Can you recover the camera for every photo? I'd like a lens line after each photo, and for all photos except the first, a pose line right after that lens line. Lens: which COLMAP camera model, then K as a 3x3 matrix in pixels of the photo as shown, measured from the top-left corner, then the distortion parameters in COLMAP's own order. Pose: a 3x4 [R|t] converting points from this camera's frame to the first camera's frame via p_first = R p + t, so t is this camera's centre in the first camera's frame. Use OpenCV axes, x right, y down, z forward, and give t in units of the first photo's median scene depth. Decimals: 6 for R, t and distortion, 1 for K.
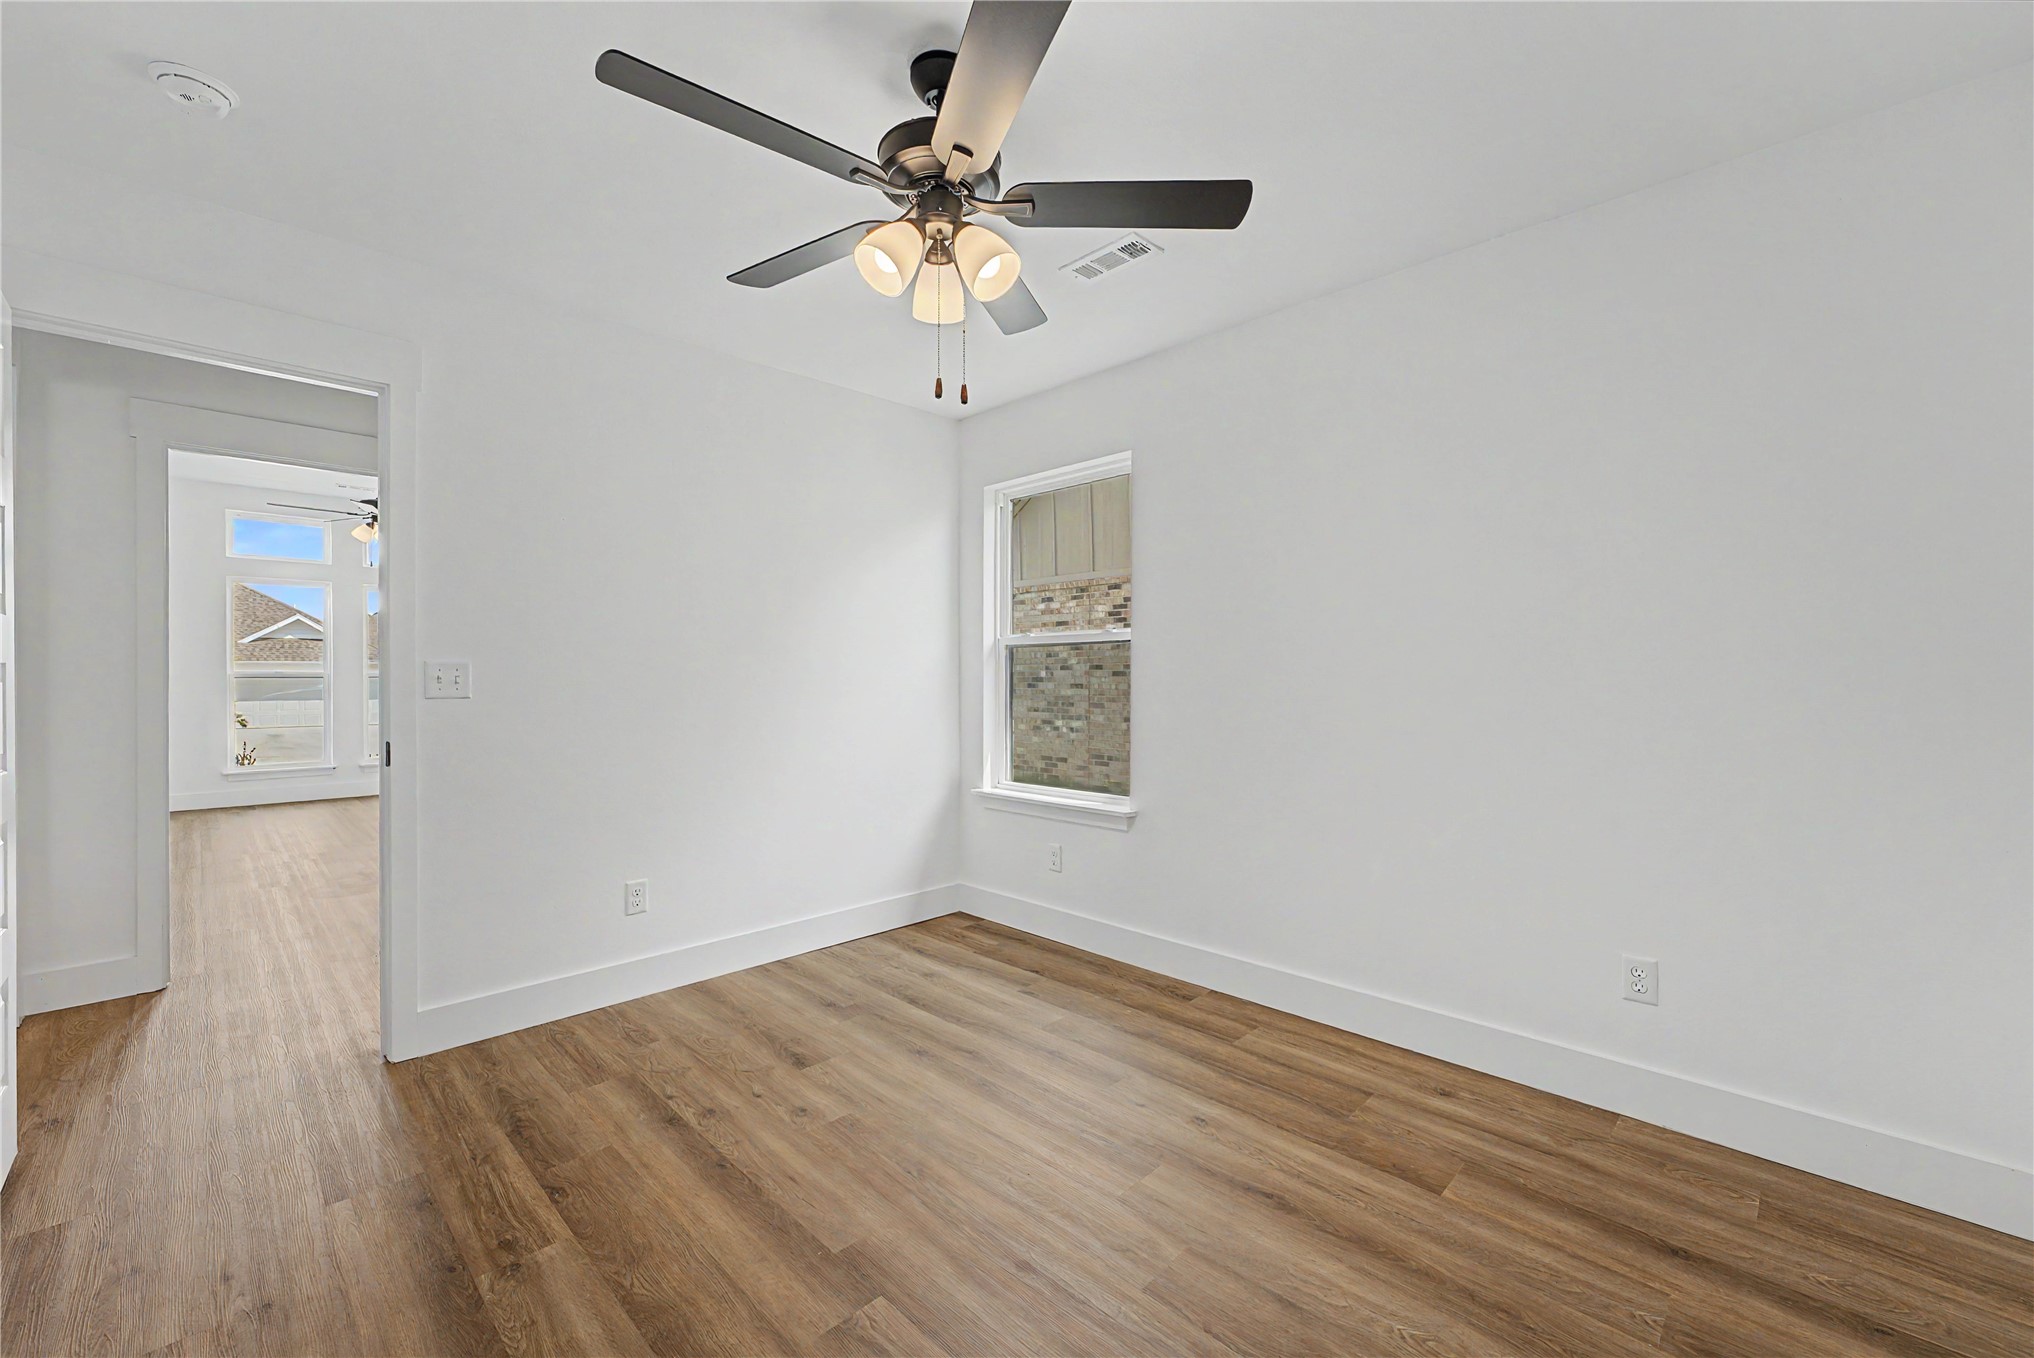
lens RADIAL K [[825.5, 0, 1014.8], [0, 825.5, 676.3], [0, 0, 1]] dist [0.000422, 0.000153]
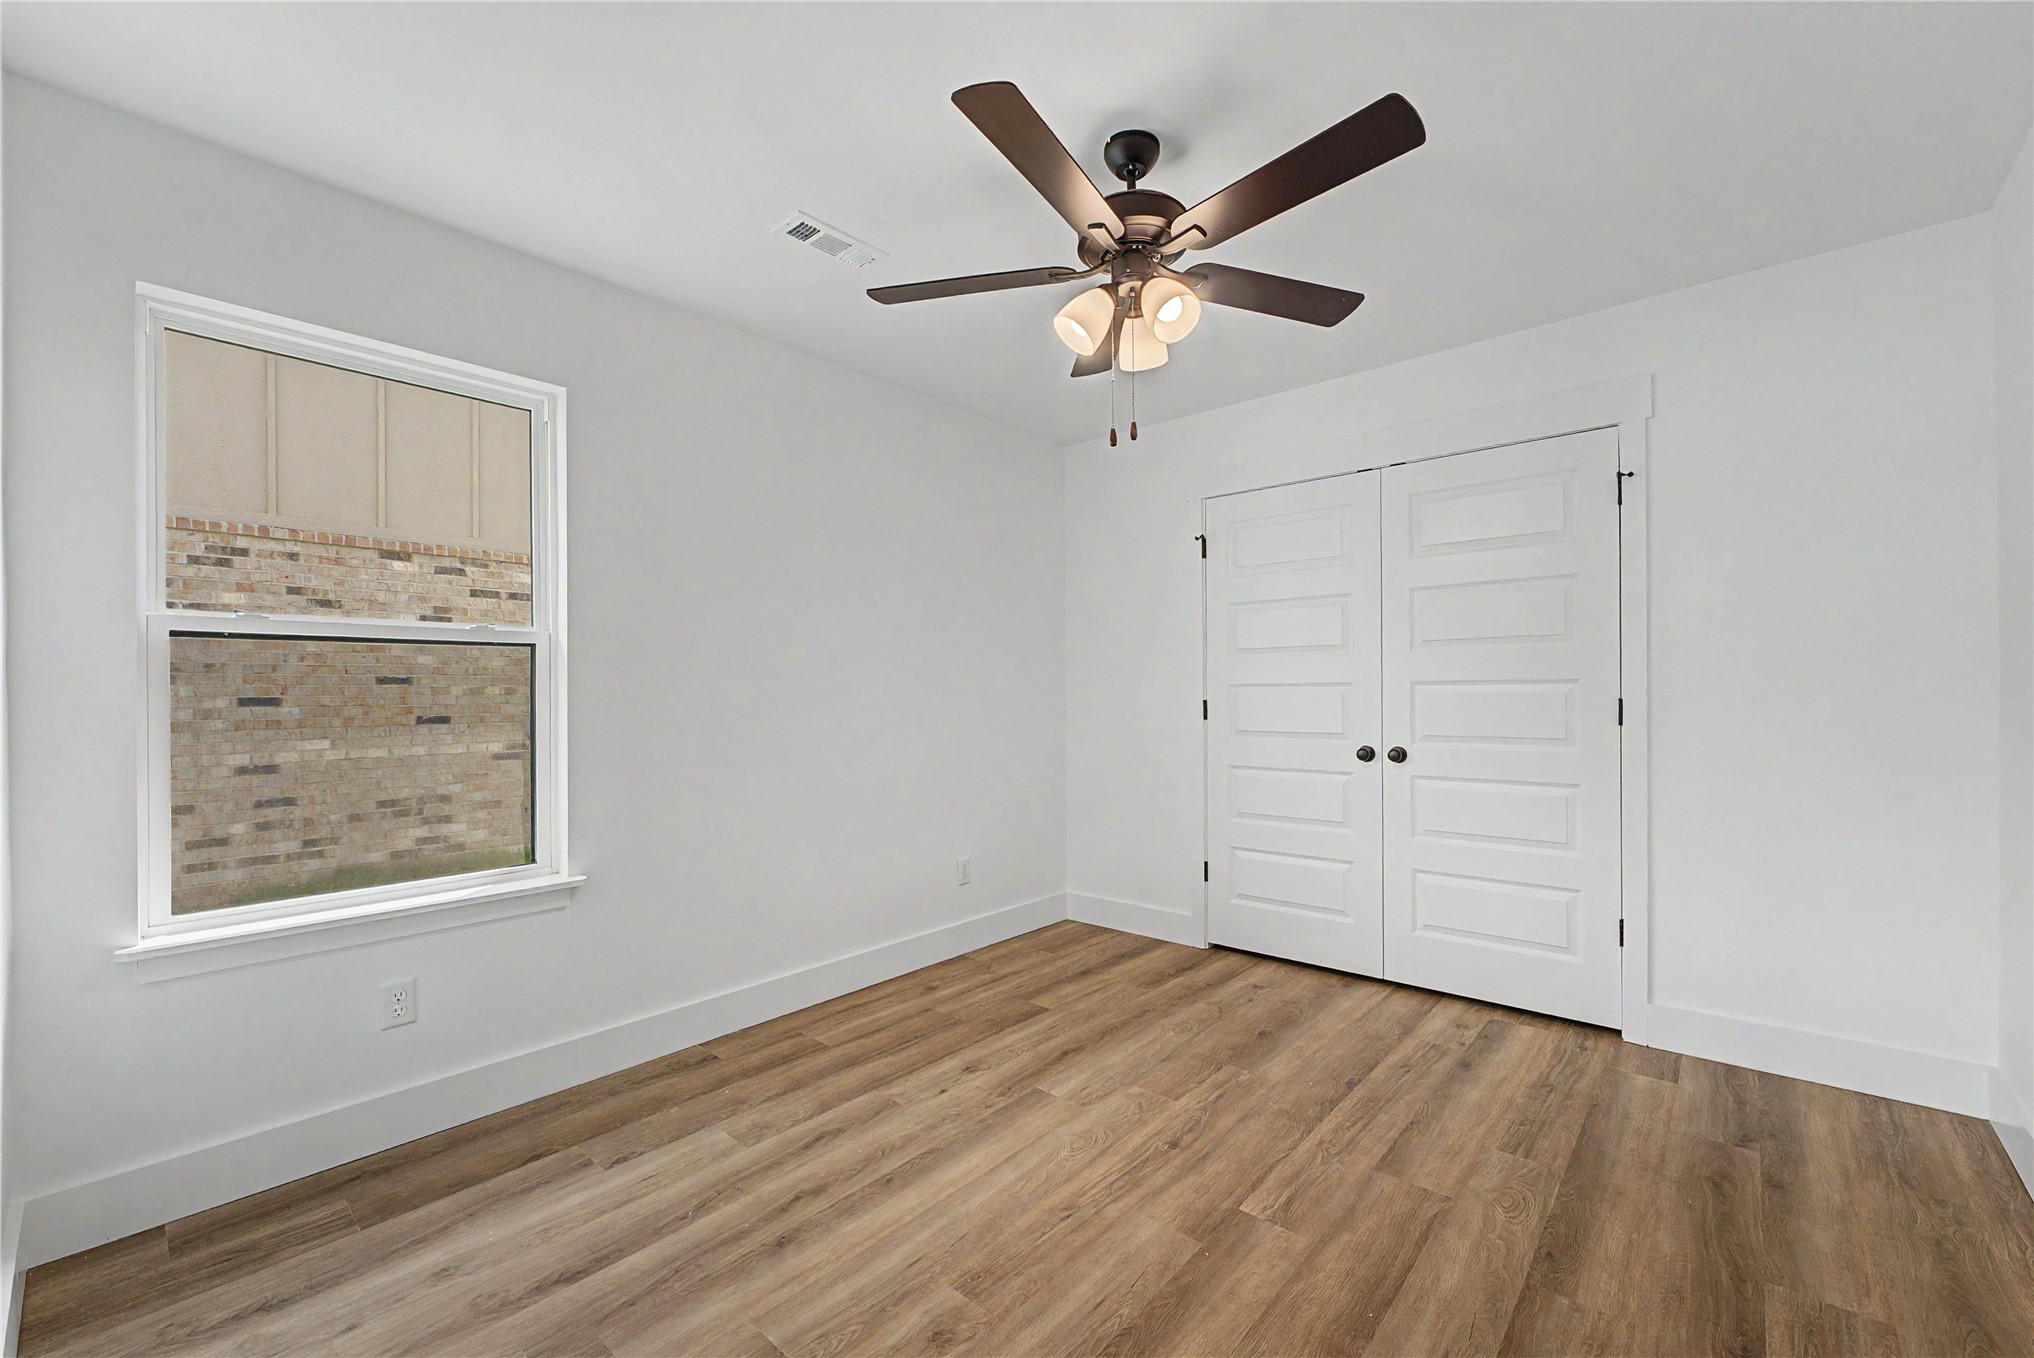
lens RADIAL K [[825.5, 0, 1014.8], [0, 825.5, 676.3], [0, 0, 1]] dist [0.000422, 0.000153]
pose [[-0.065709, 0.022404, 0.997587, -0.827909], [0.004399, 0.999745, -0.022163, -0.000255], [-0.997829, 0.002932, -0.065790, 0.854426]]
